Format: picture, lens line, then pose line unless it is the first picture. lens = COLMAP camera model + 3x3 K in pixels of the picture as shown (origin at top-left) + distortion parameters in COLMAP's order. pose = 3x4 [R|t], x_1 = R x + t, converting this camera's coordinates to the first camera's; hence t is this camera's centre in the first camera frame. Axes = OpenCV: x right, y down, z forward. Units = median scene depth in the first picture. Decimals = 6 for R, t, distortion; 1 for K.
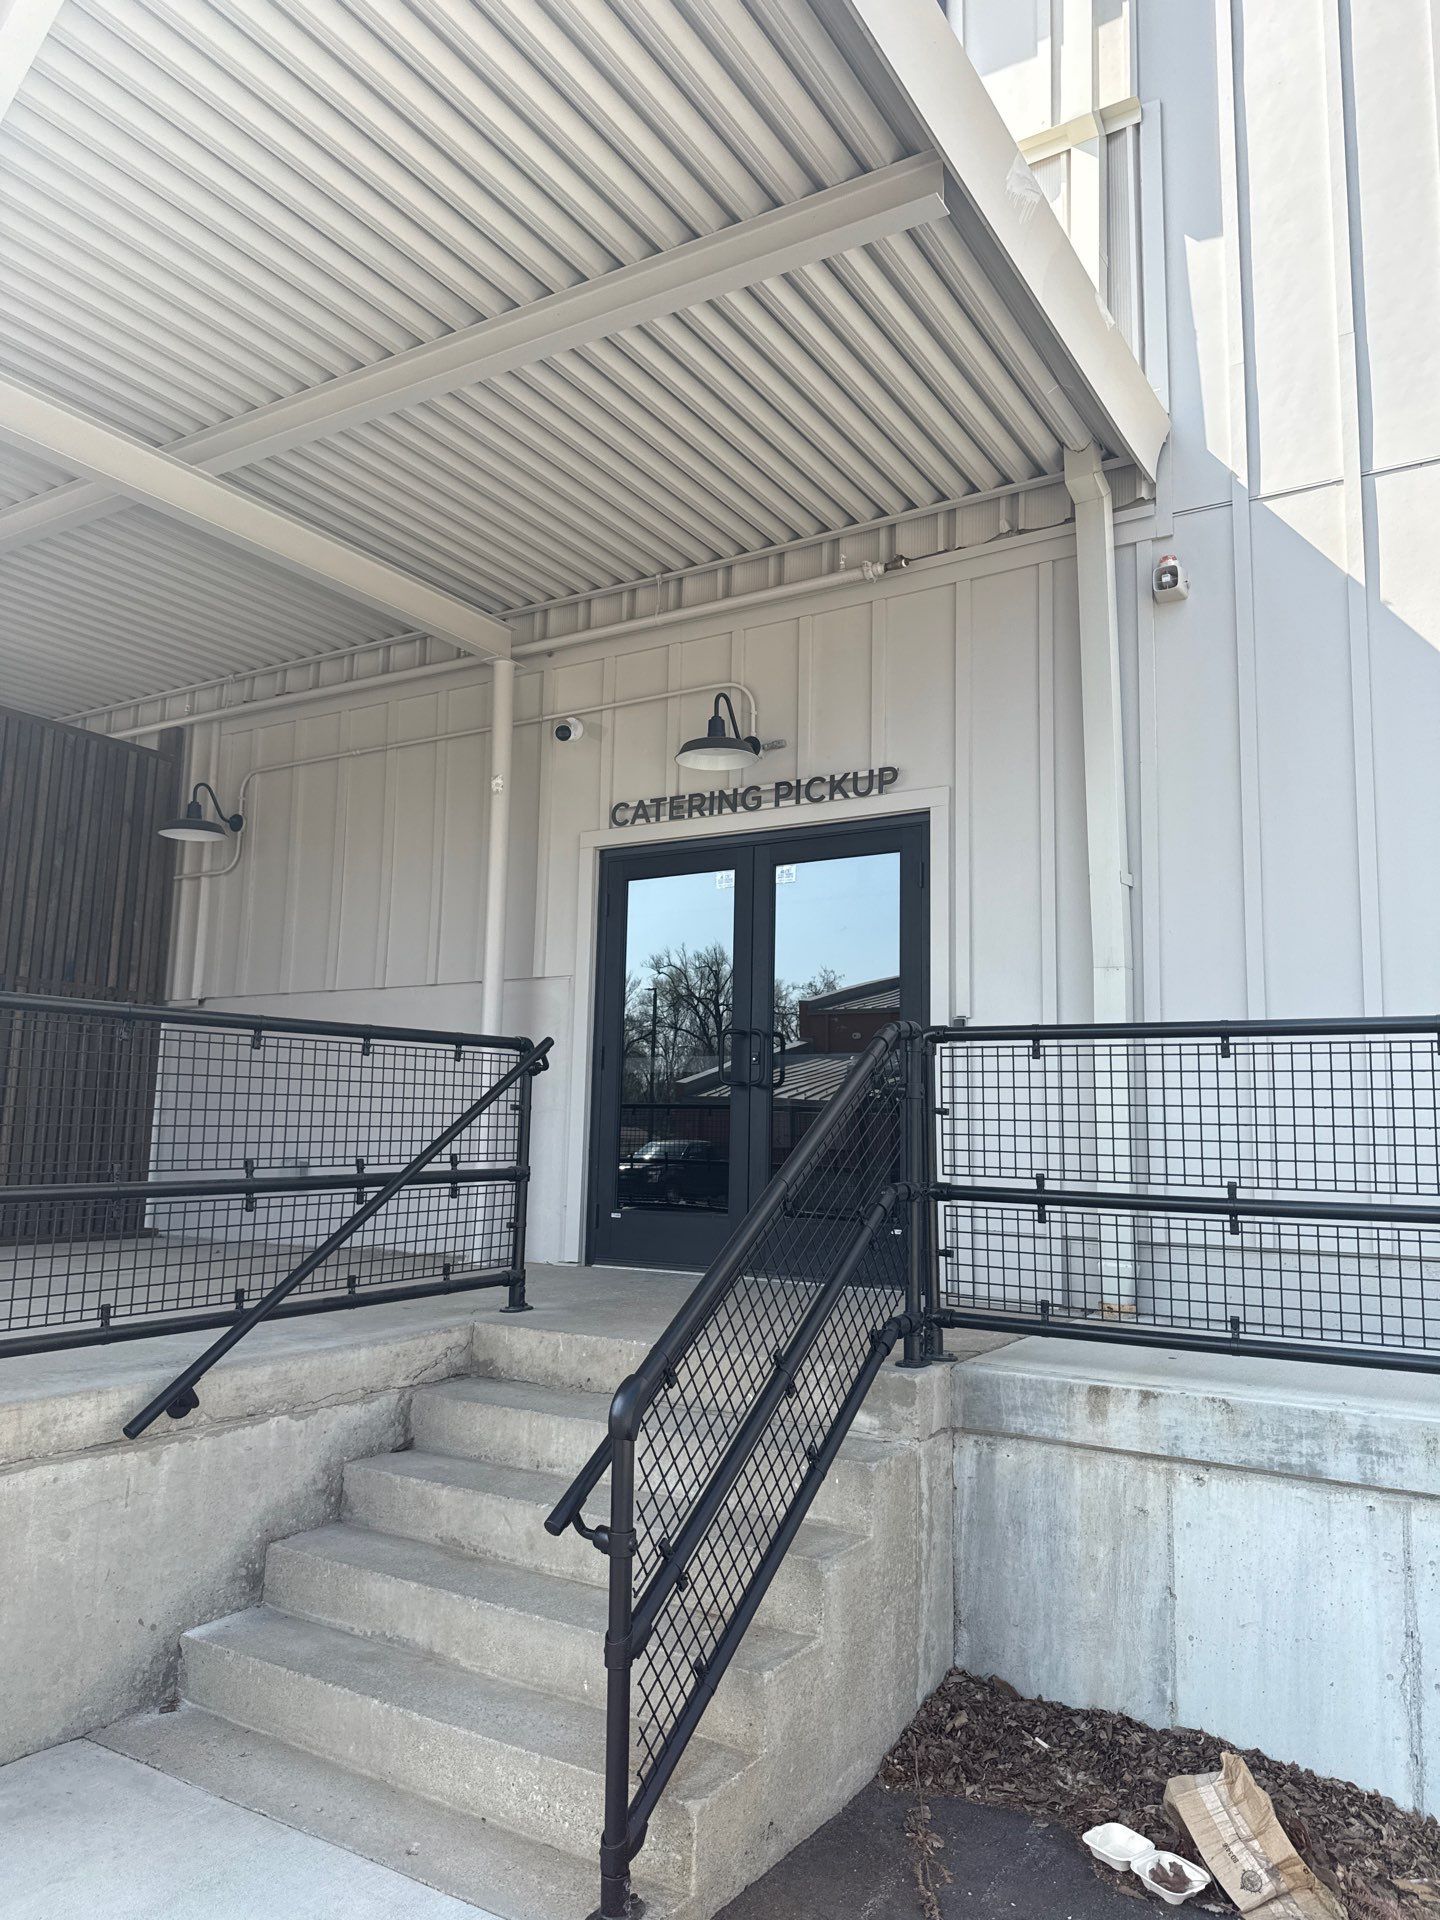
lens RADIAL K [[1341.0, 0, 709.0], [0, 1341.0, 940.4], [0, 0, 1]] dist [0.042158, -0.021062]
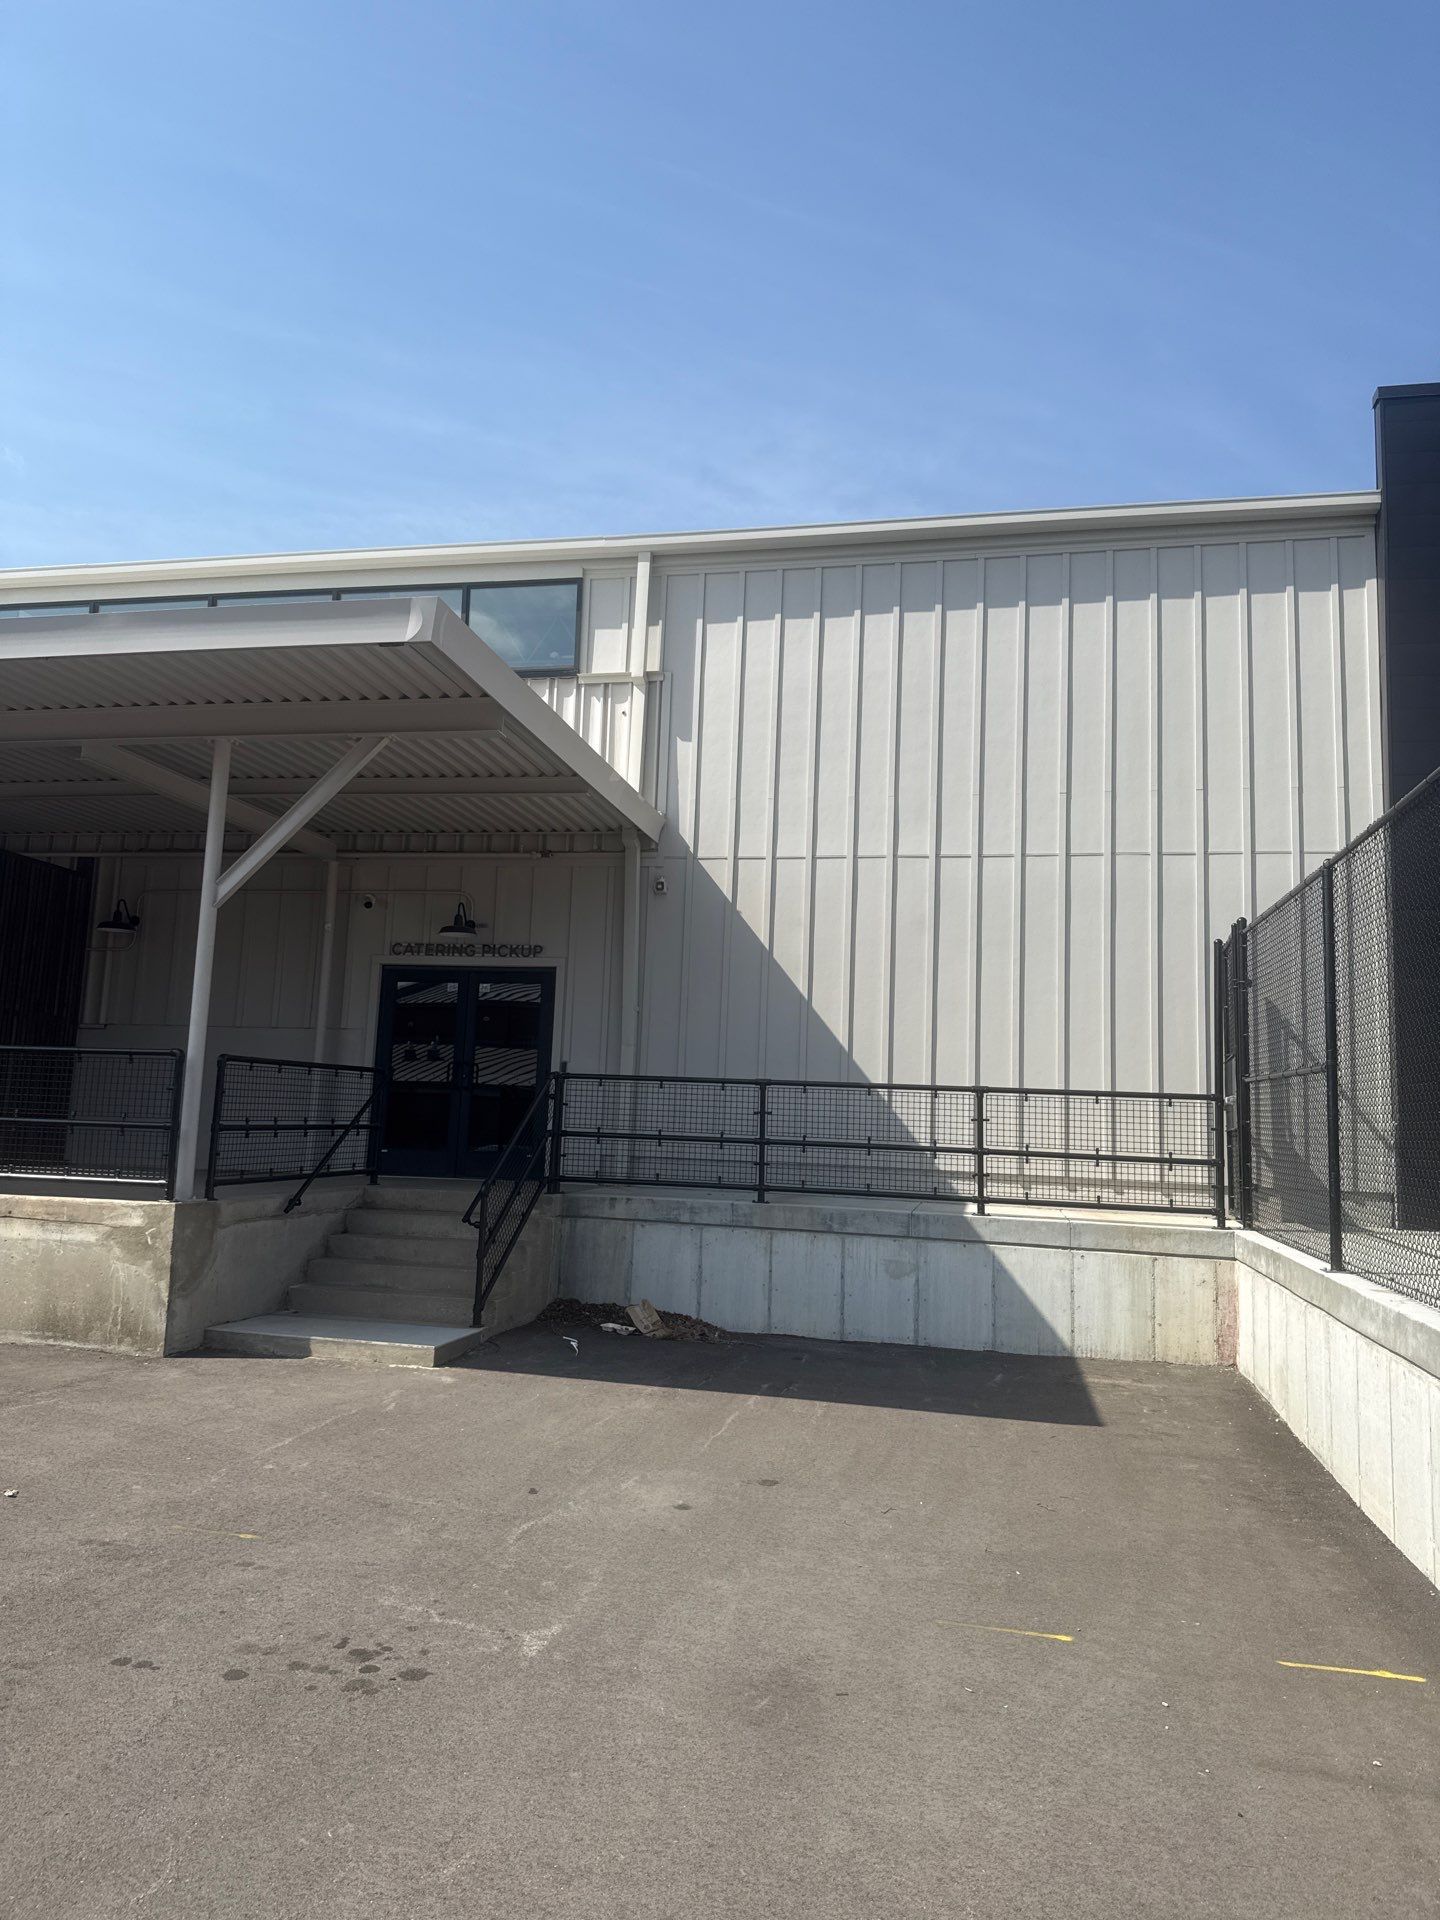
lens RADIAL K [[1341.0, 0, 710.9], [0, 1341.0, 960.3], [0, 0, 1]] dist [0.042158, -0.021062]
pose [[0.939955, 0.055184, 0.336807, -0.474123], [-0.065934, 0.997612, 0.020555, -0.235667], [-0.334868, -0.041527, 0.941349, -1.626412]]
